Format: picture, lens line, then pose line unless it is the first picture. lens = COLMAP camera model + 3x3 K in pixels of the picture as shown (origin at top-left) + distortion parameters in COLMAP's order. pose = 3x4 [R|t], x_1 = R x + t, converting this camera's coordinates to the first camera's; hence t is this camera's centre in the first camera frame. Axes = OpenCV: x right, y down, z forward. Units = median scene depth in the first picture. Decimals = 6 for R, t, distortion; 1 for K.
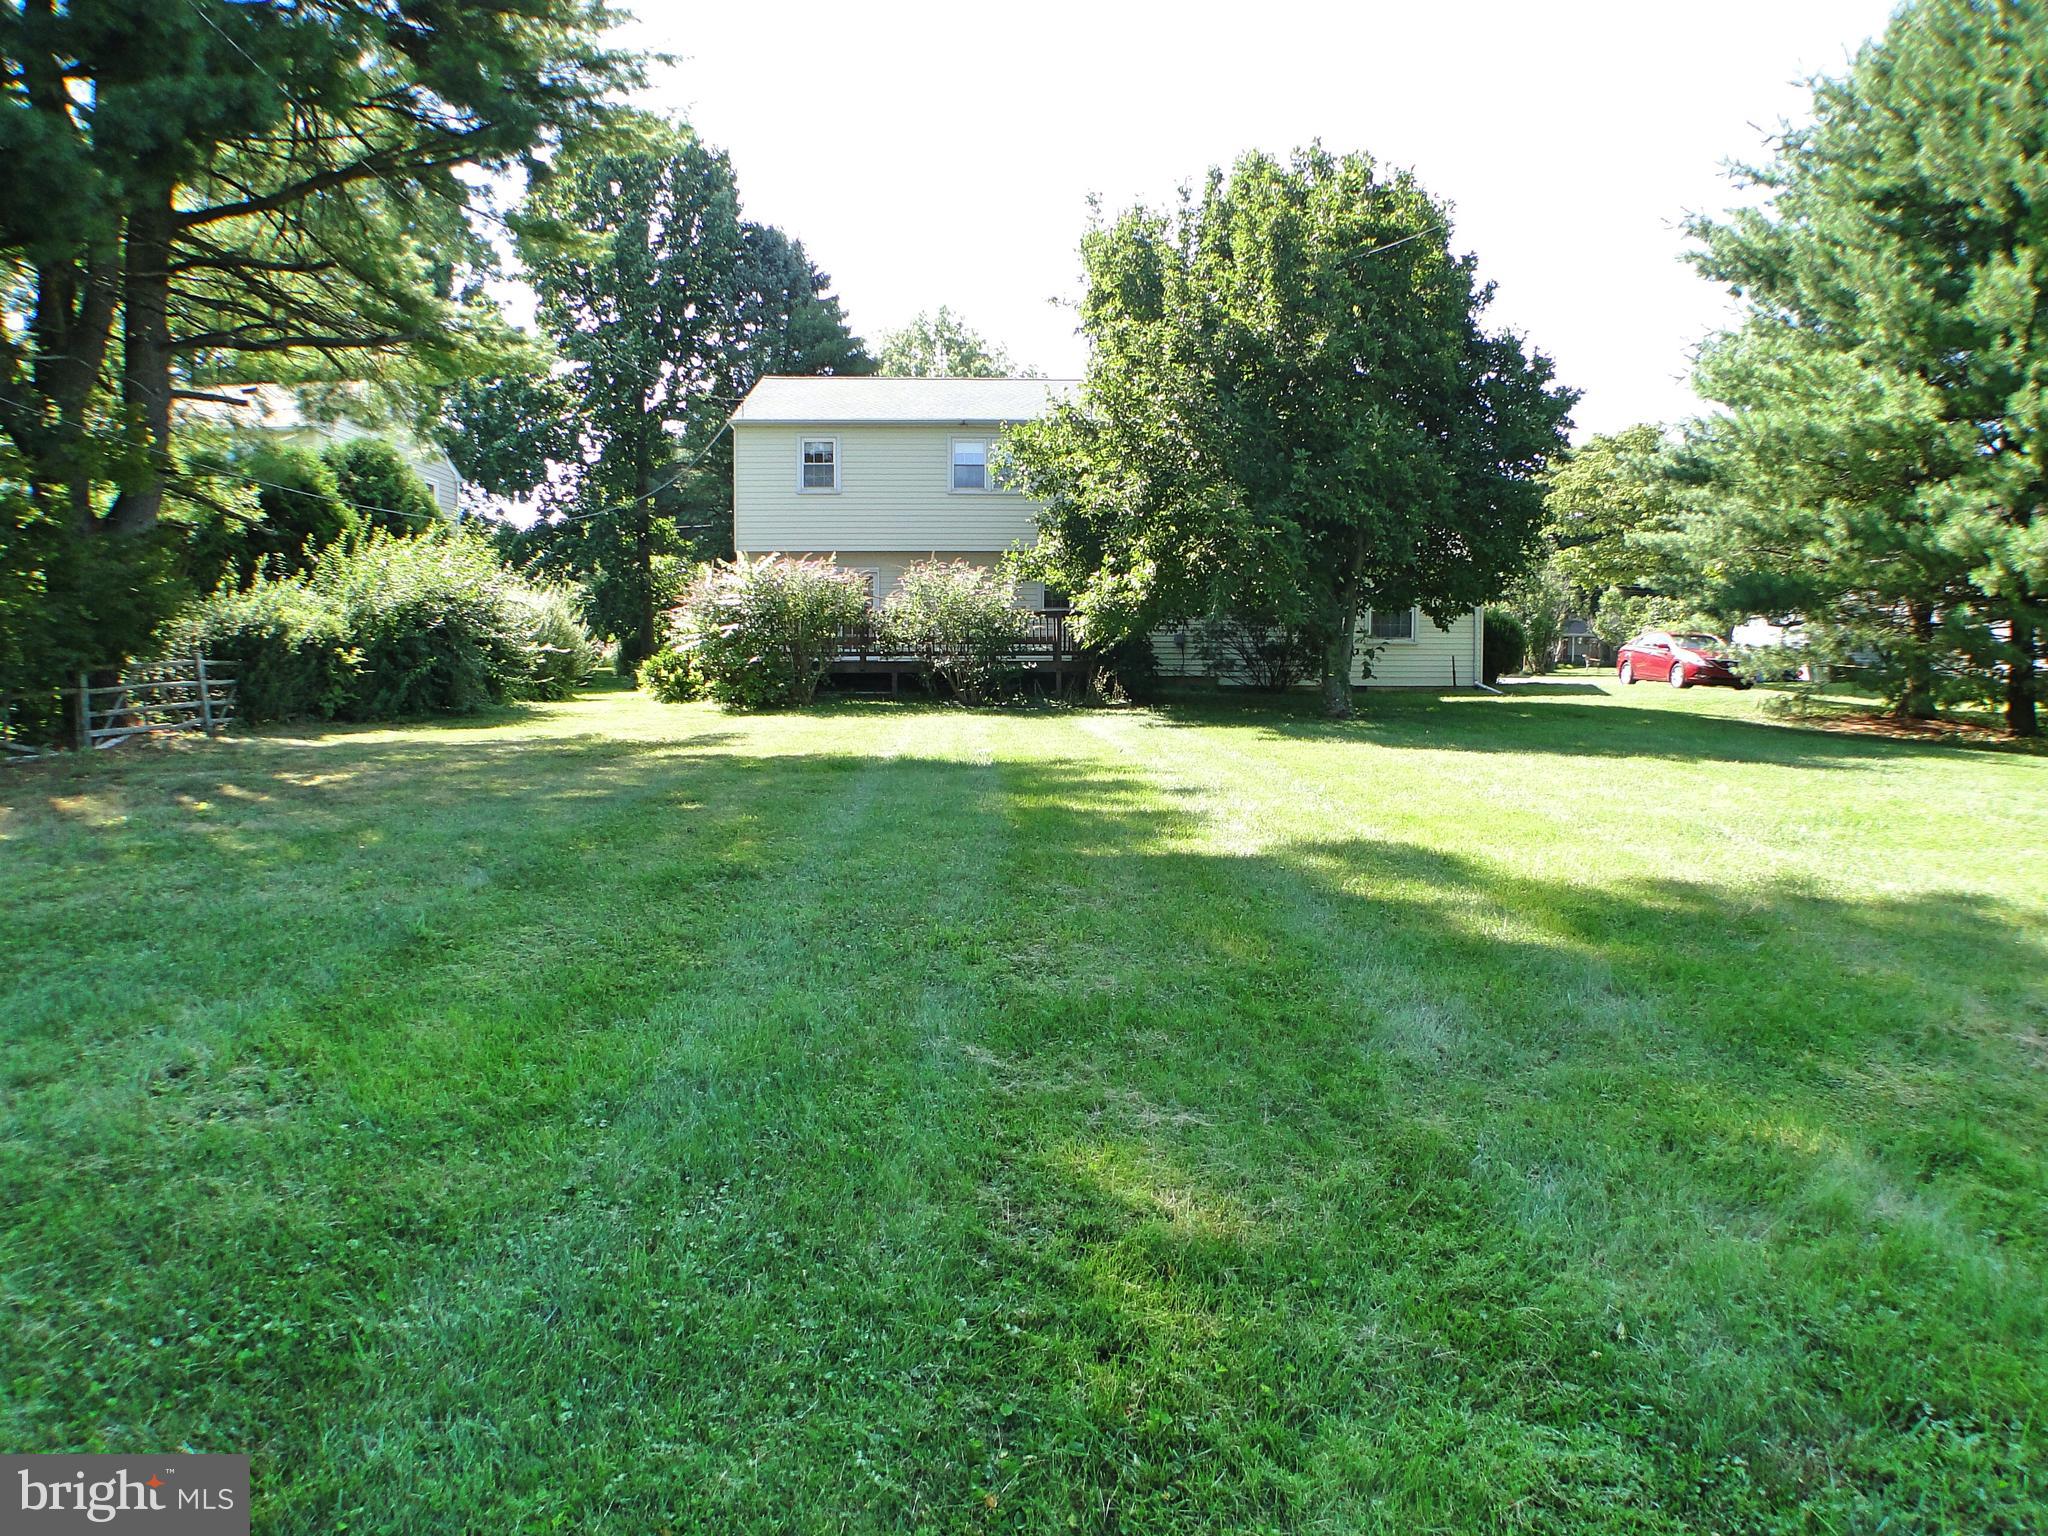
lens RADIAL K [[1324.3, 0, 1024.0], [0, 1324.3, 768.0], [0, 0, 1]] dist [-0.132244, 0.027471]
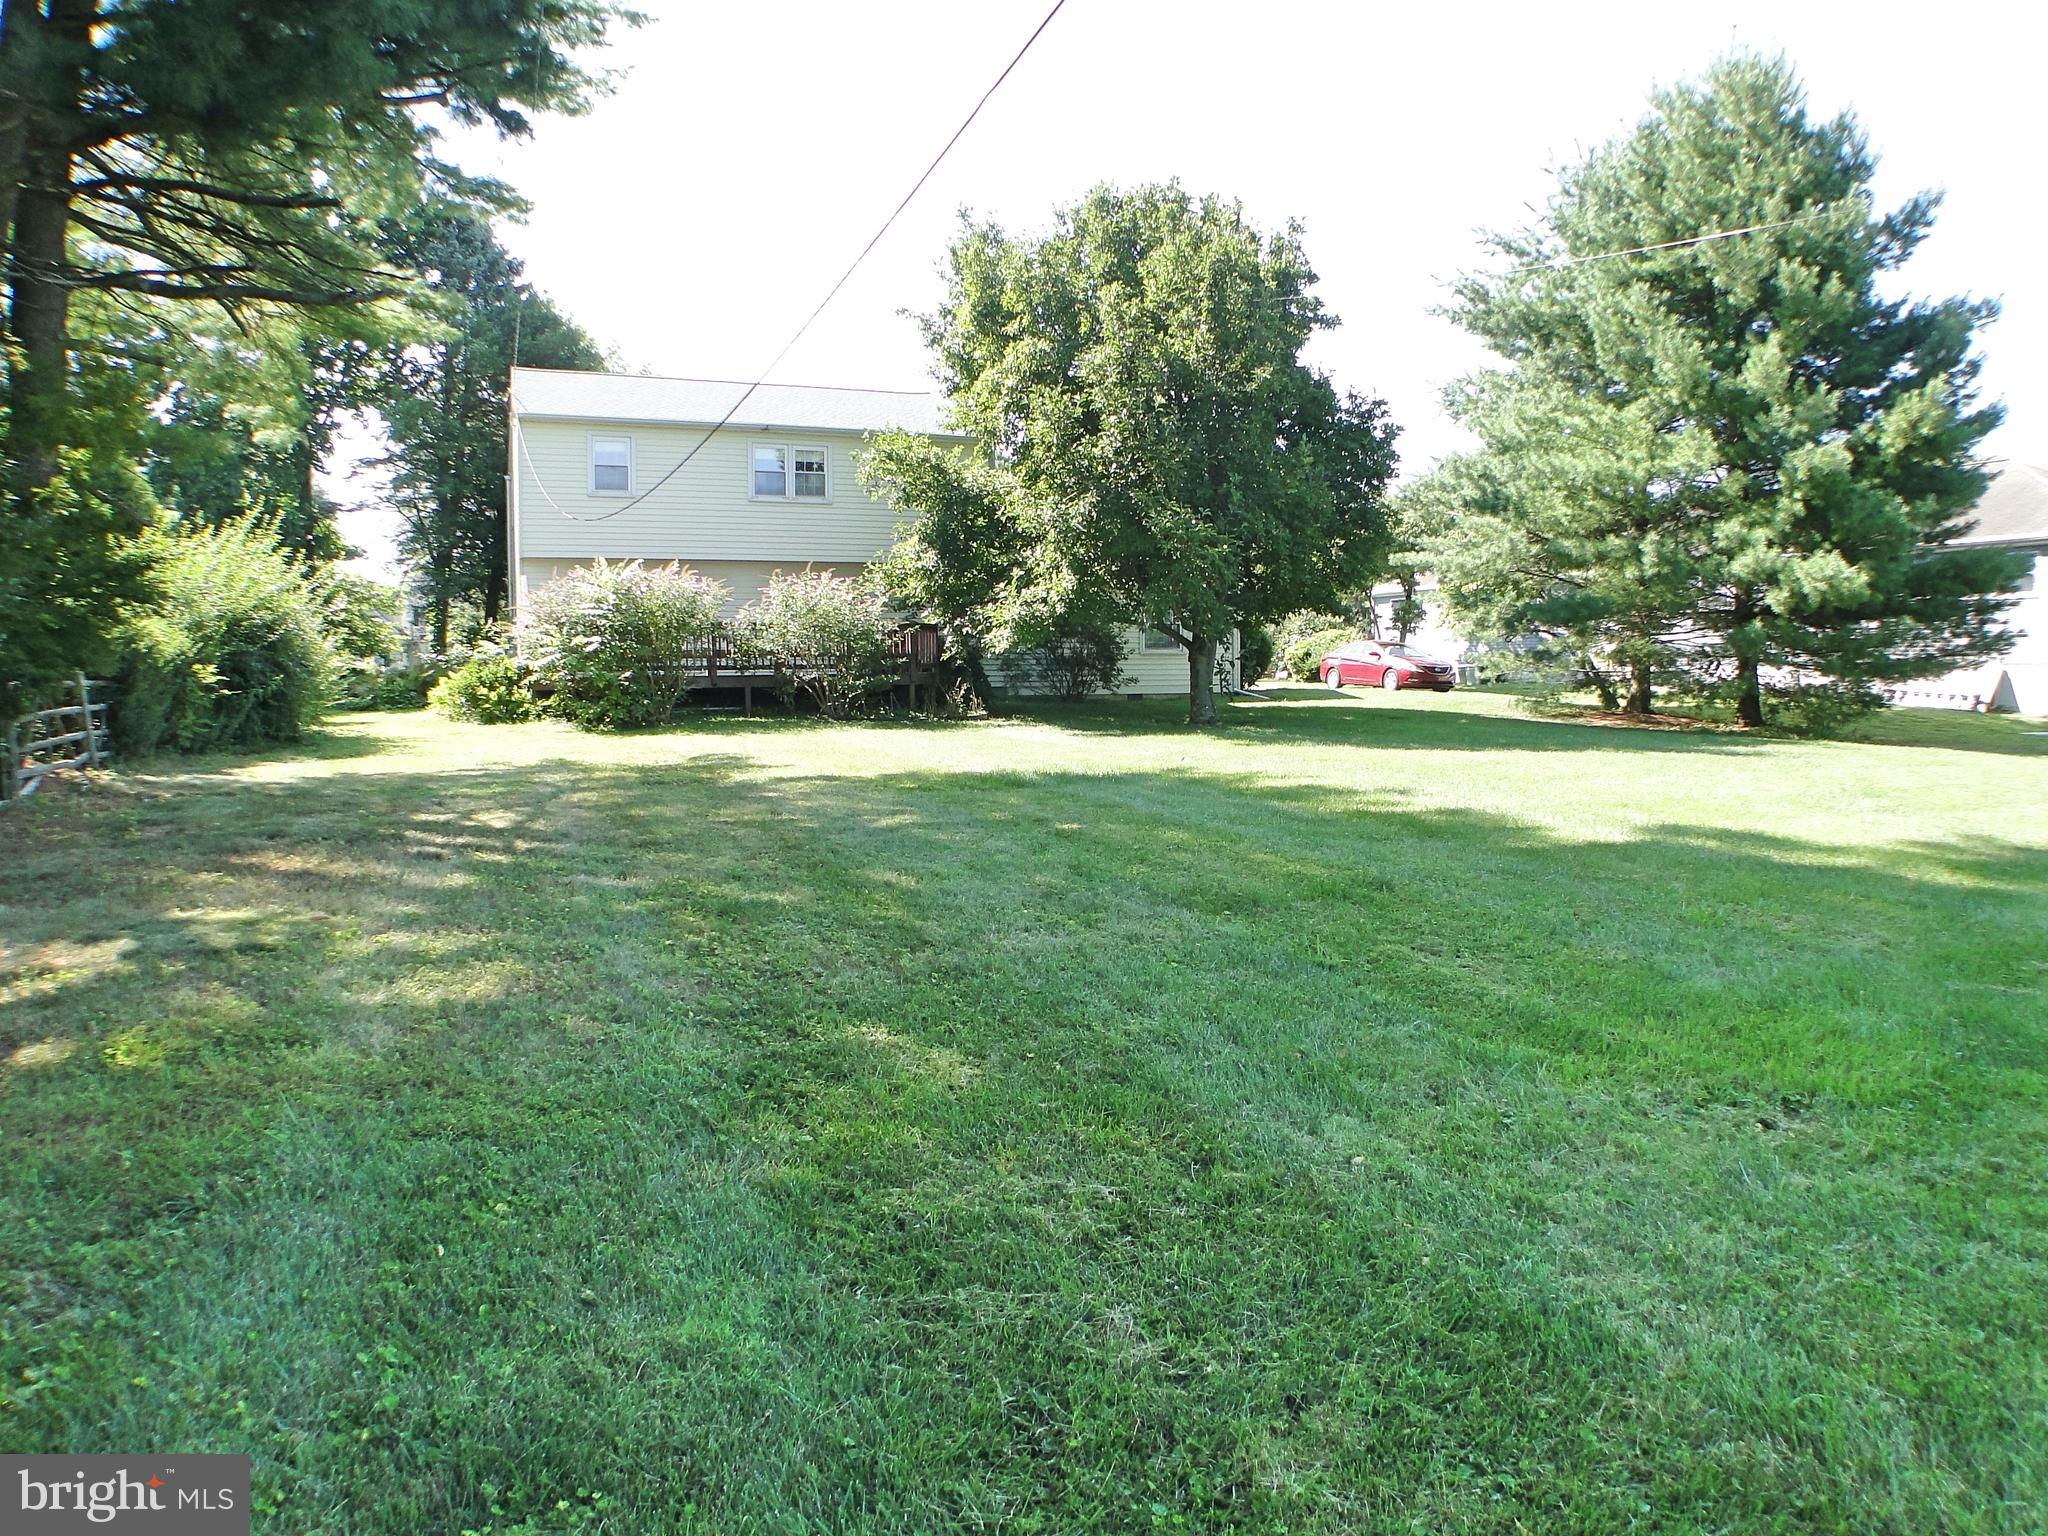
lens RADIAL K [[1324.3, 0, 1024.0], [0, 1324.3, 768.0], [0, 0, 1]] dist [-0.132244, 0.027471]
pose [[0.938613, -0.031981, 0.343487, -0.257626], [0.034700, 0.999396, -0.001769, -0.005709], [-0.343223, 0.013579, 0.939156, 0.043914]]
